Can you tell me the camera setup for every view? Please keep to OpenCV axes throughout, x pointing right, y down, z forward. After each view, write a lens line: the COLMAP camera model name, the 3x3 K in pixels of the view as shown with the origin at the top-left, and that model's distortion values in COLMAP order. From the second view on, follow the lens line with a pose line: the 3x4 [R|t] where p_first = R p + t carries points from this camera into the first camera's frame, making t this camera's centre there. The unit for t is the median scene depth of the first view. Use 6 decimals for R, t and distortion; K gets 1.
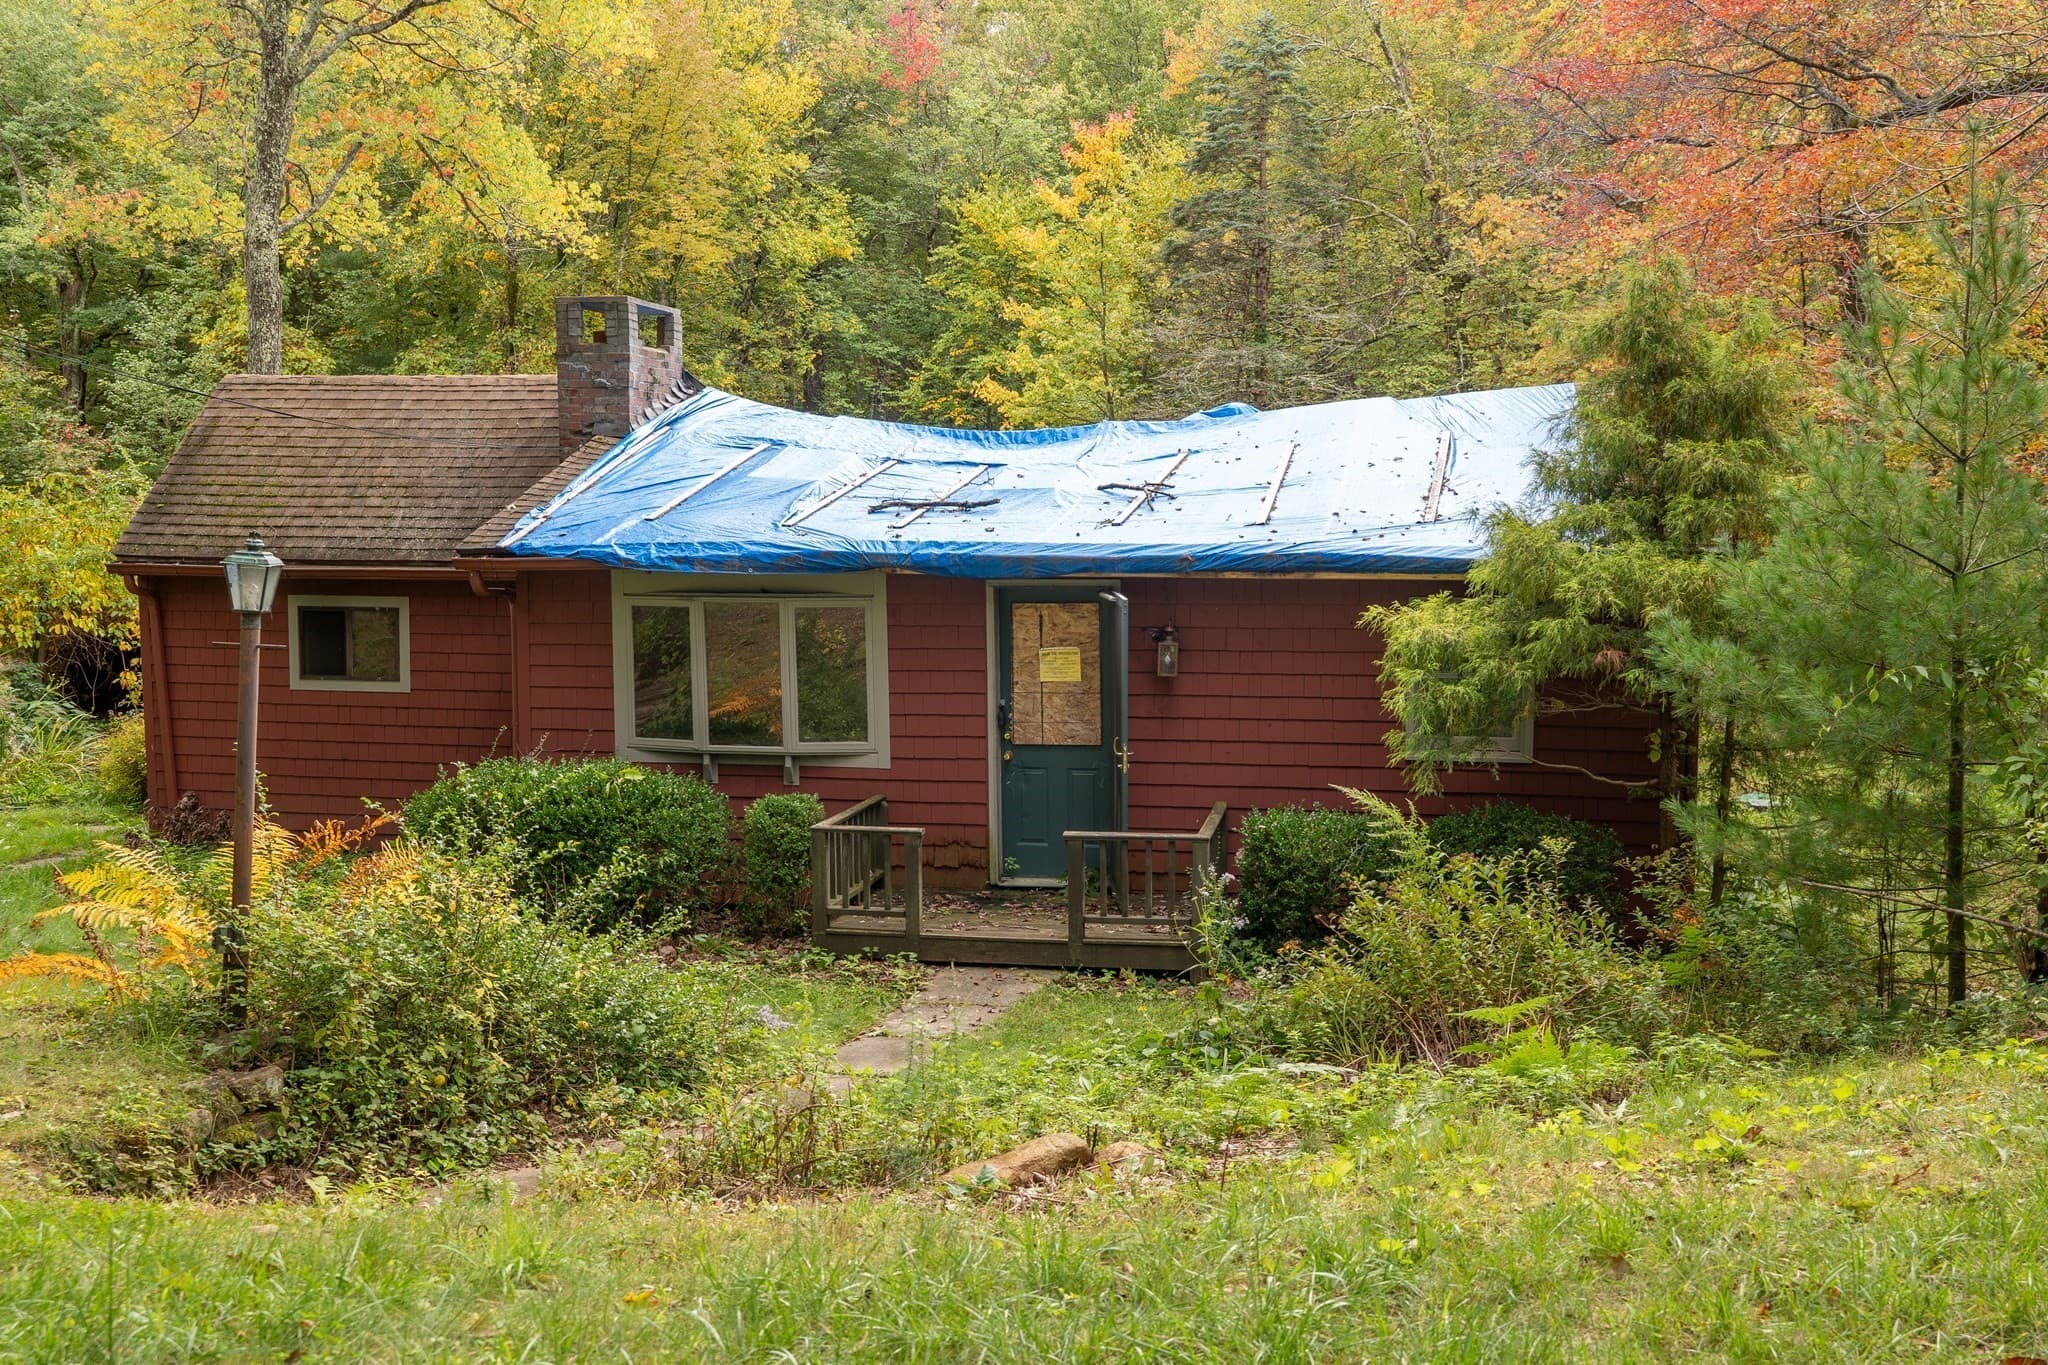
lens RADIAL K [[2008.2, 0, 1024.0], [0, 2008.2, 682.5], [0, 0, 1]] dist [0.008598, -0.006054]
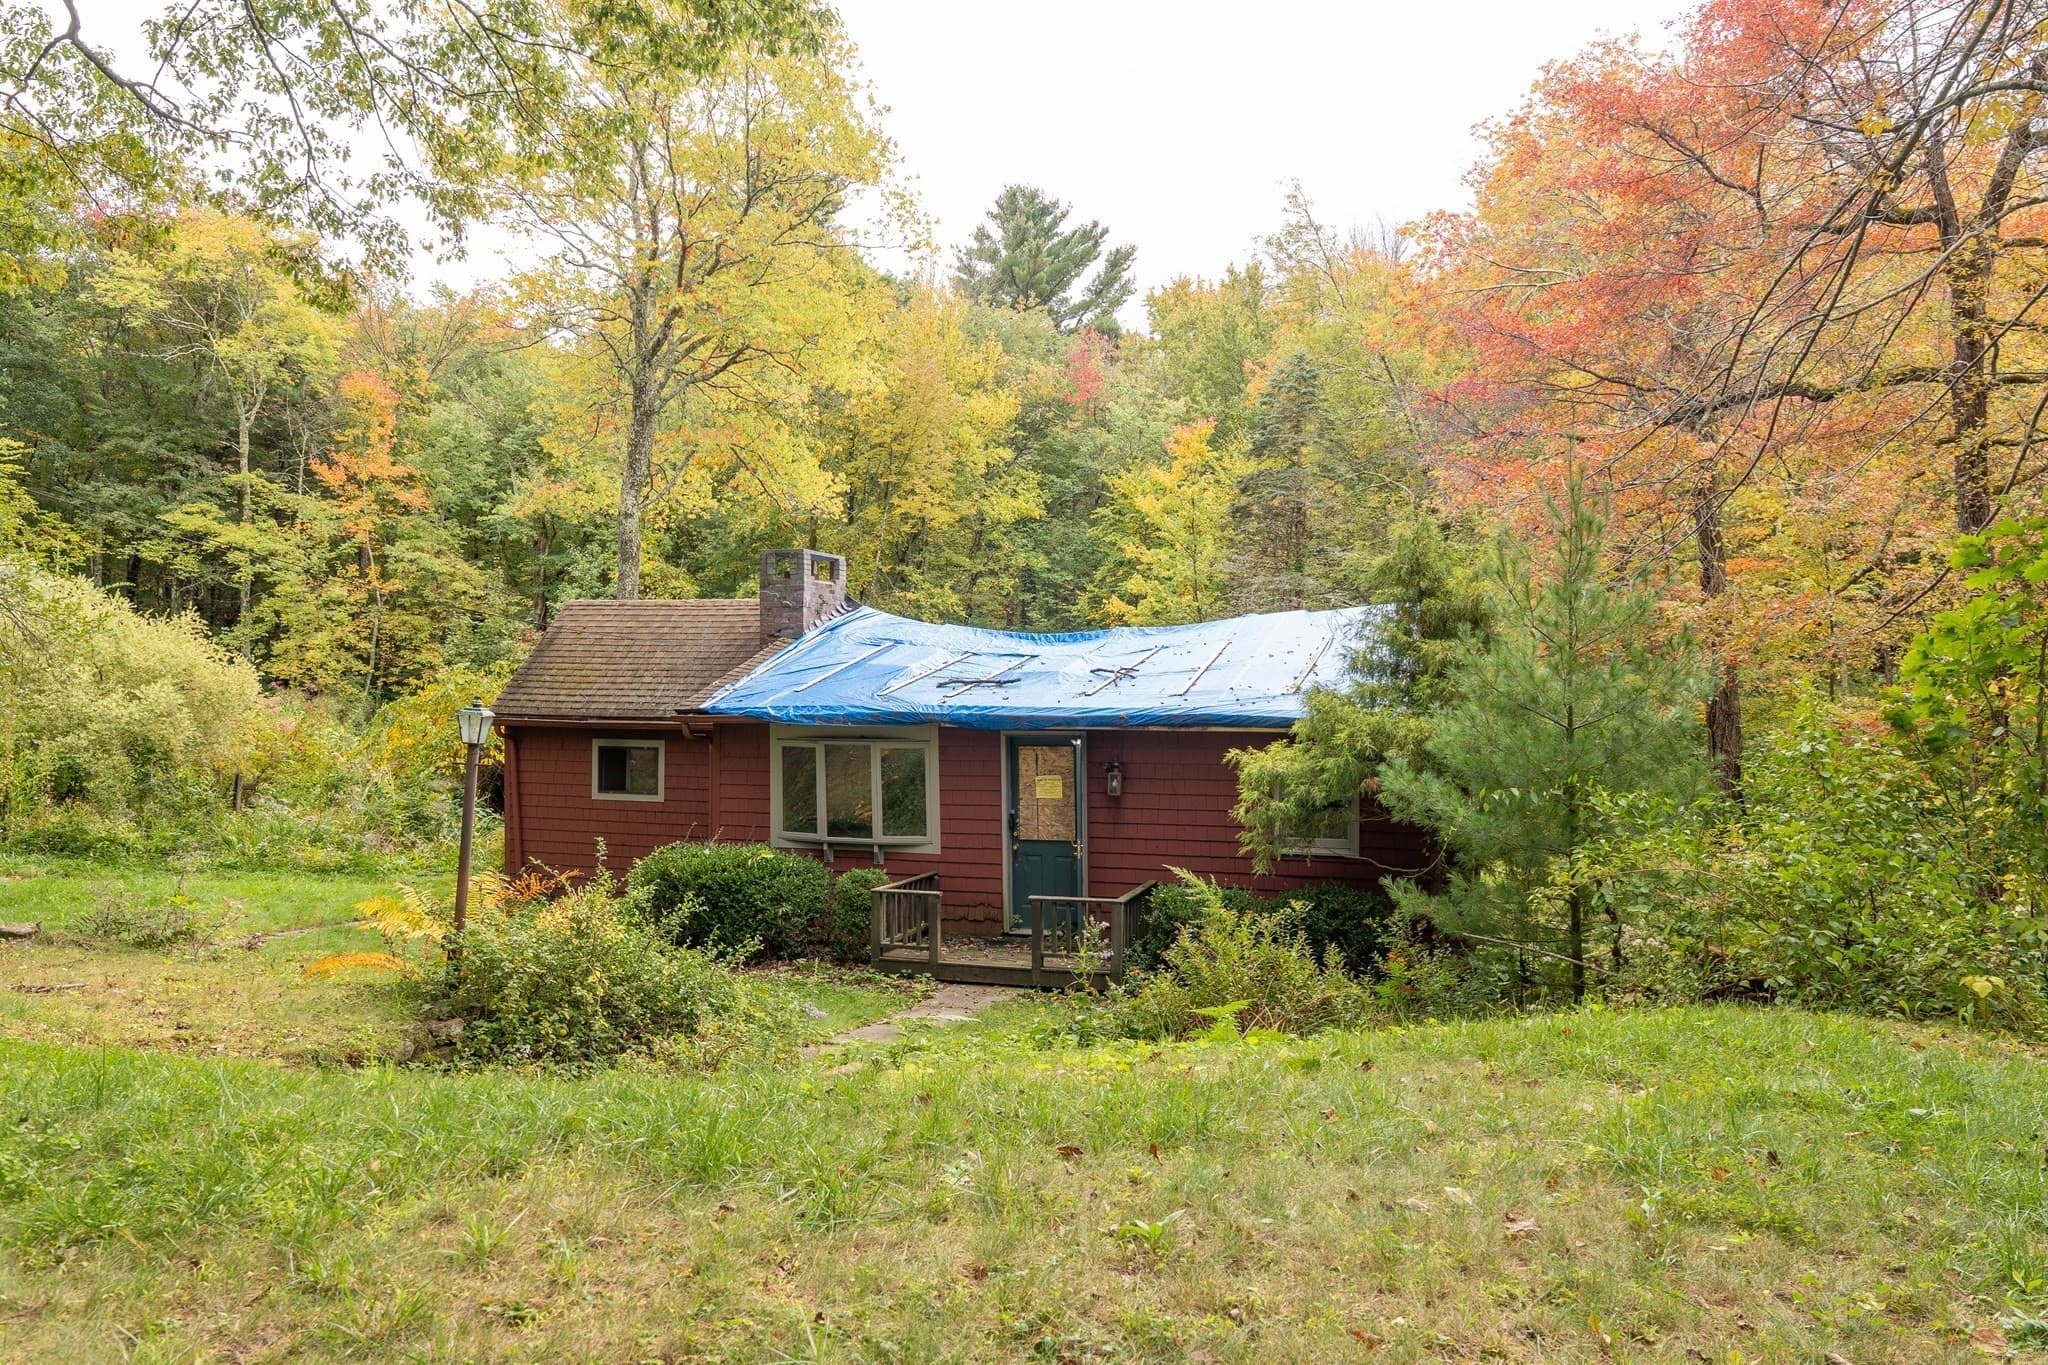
lens RADIAL K [[1415.4, 0, 1024.0], [0, 1415.4, 682.5], [0, 0, 1]] dist [0.002644, 0.002378]
pose [[0.991720, 0.001746, -0.128411, 0.132487], [-0.013193, 0.996003, -0.088342, 0.007026], [0.127743, 0.089304, 0.987779, -0.064251]]
